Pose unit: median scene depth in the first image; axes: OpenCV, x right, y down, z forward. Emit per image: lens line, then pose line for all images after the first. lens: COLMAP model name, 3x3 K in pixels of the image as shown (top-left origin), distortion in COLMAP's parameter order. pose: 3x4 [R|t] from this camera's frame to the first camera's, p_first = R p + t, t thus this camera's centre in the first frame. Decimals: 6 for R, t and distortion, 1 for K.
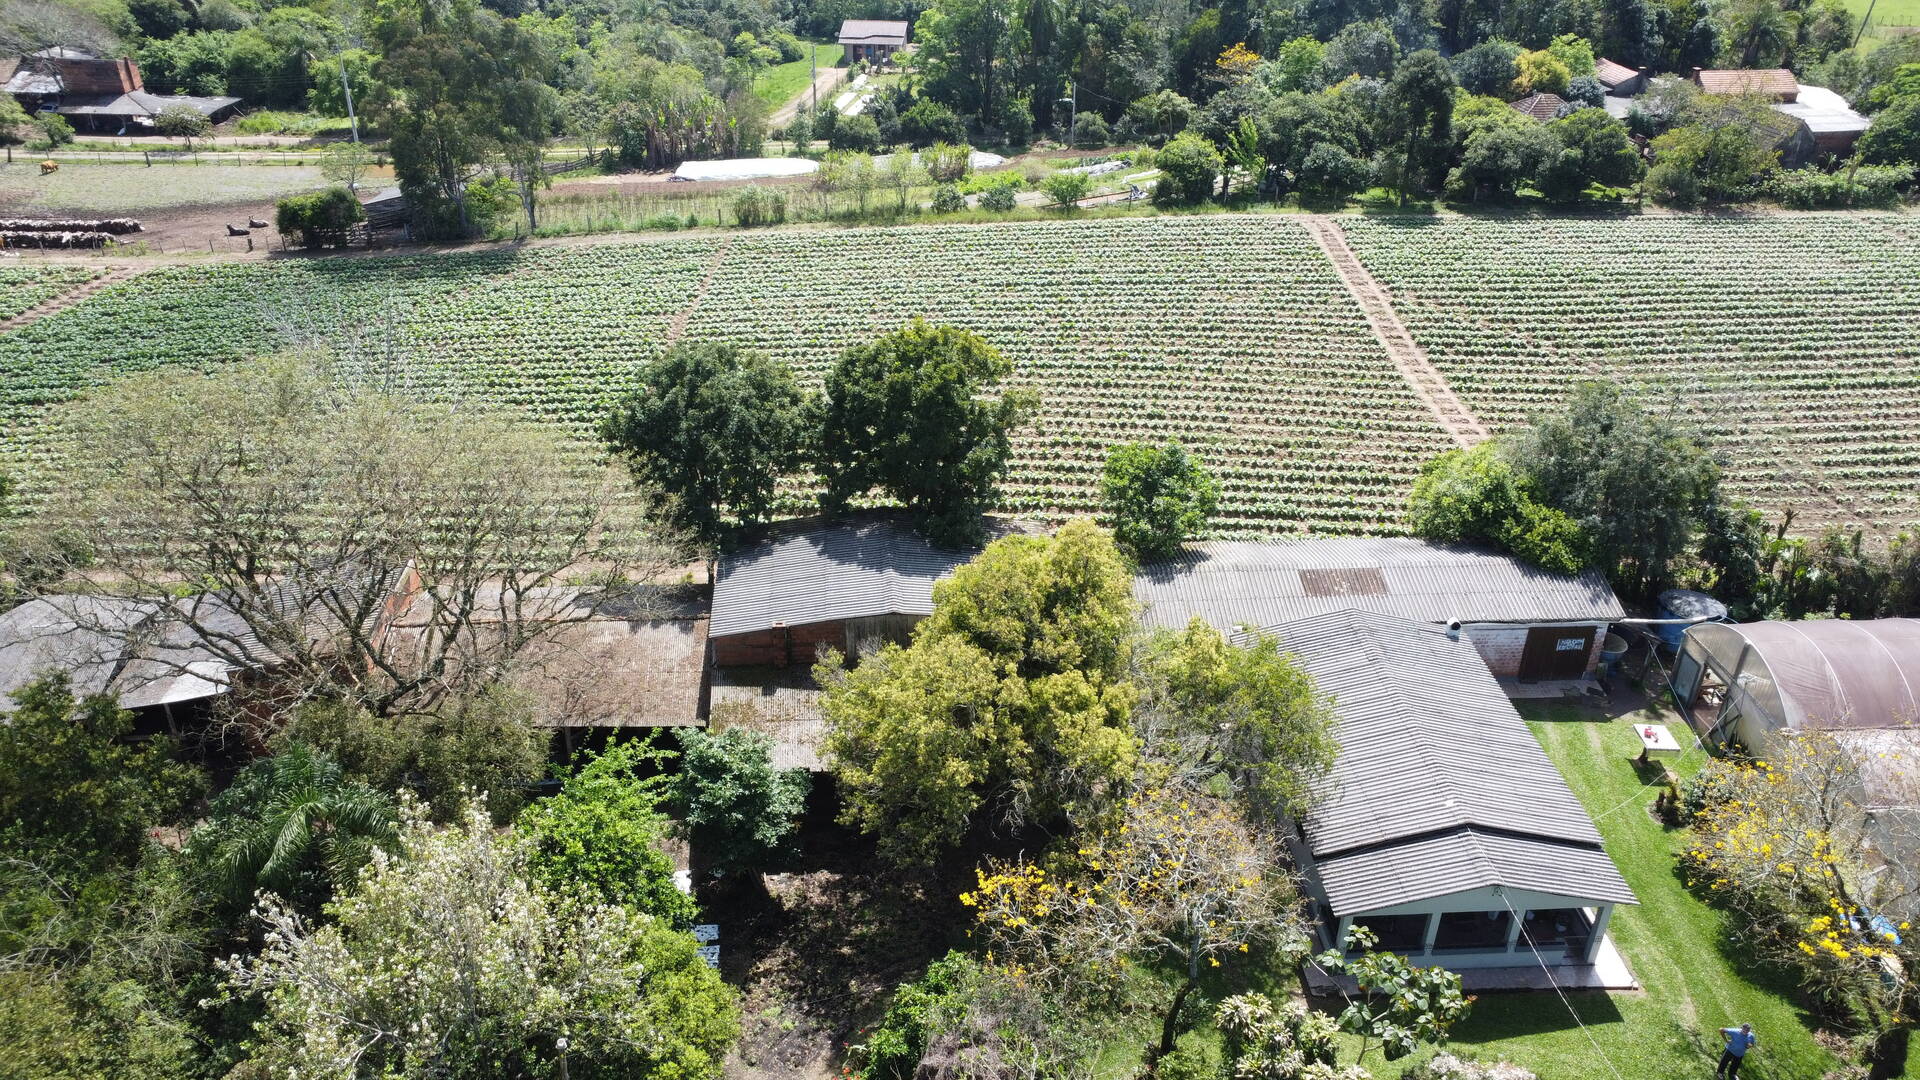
lens RADIAL K [[1422.2, 0, 945.9], [0, 1422.2, 530.5], [0, 0, 1]] dist [-0.098471, 0.146906]
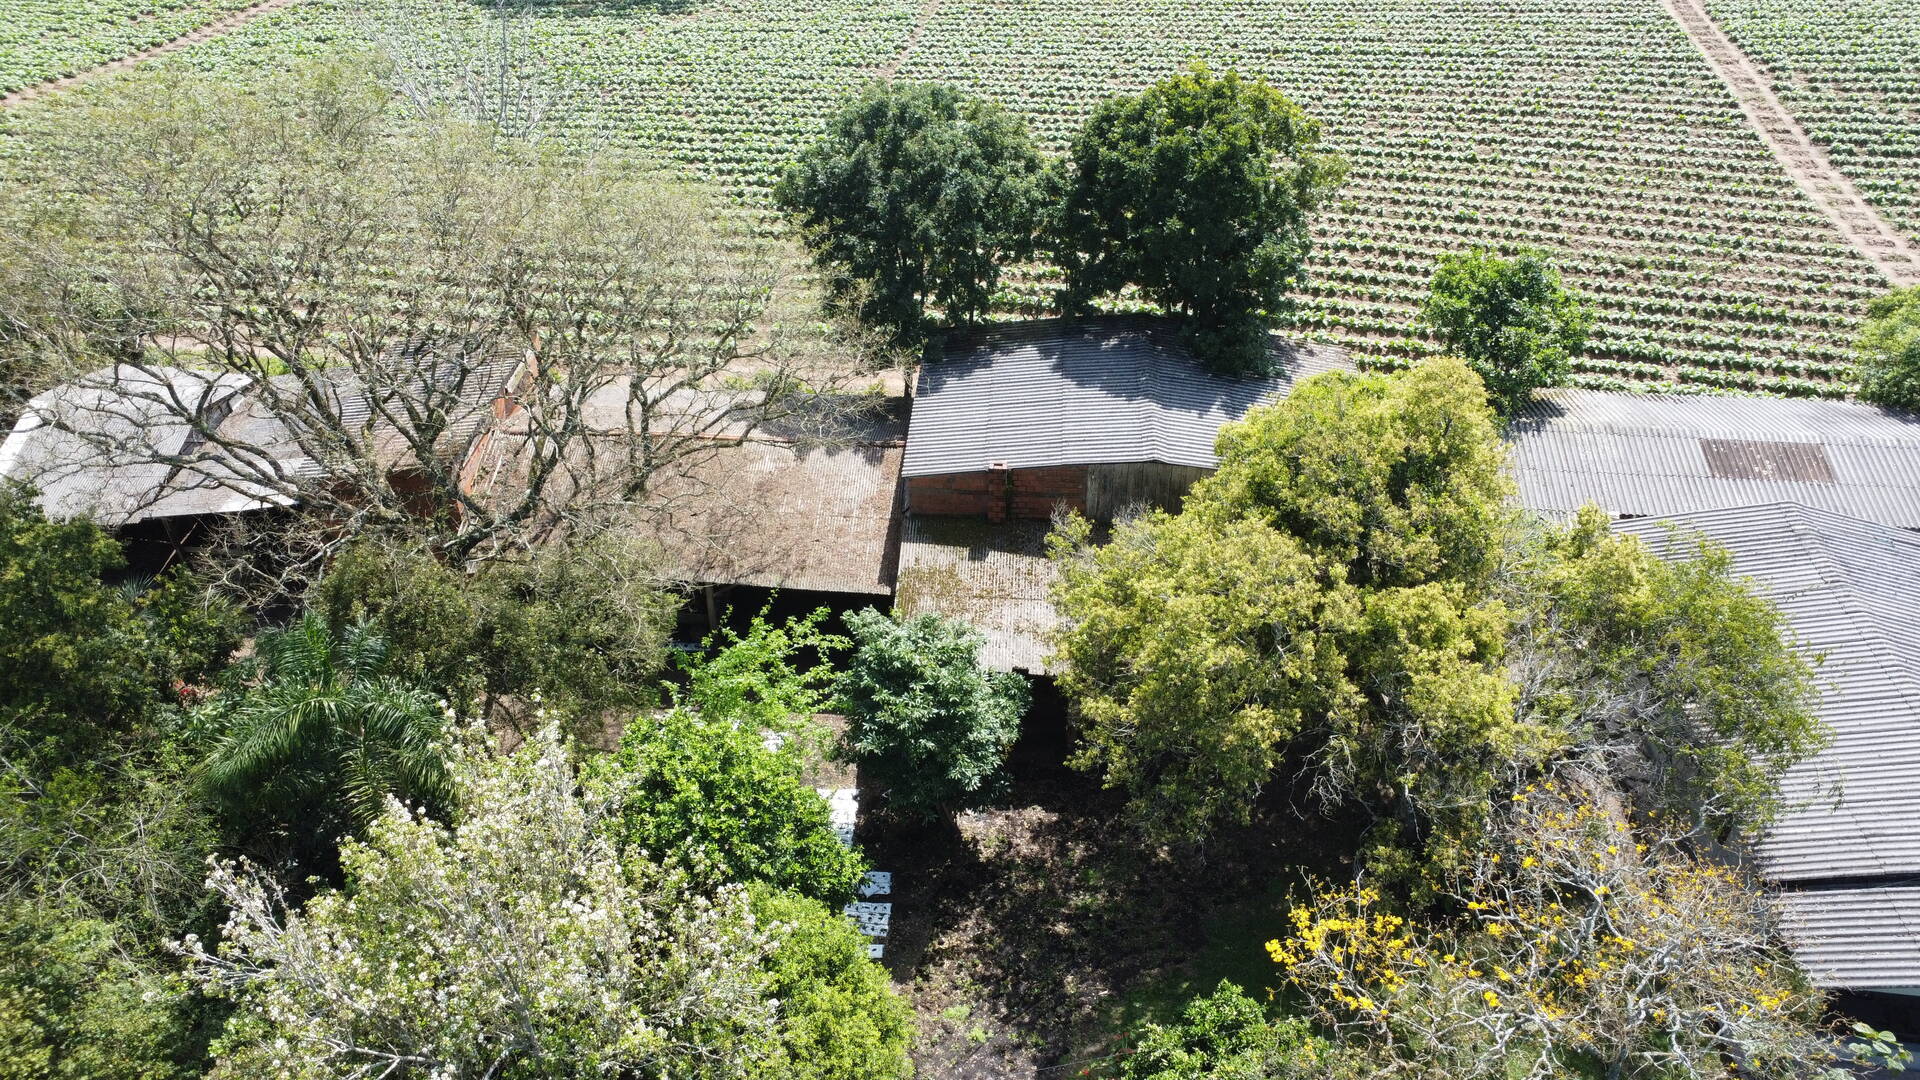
lens RADIAL K [[1422.2, 0, 960.8], [0, 1422.2, 548.4], [0, 0, 1]] dist [-0.098471, 0.146906]
pose [[0.990561, 0.078784, -0.112173, -0.042579], [-0.060434, 0.985509, 0.158492, -0.007493], [0.123034, -0.150217, 0.980968, 0.231199]]
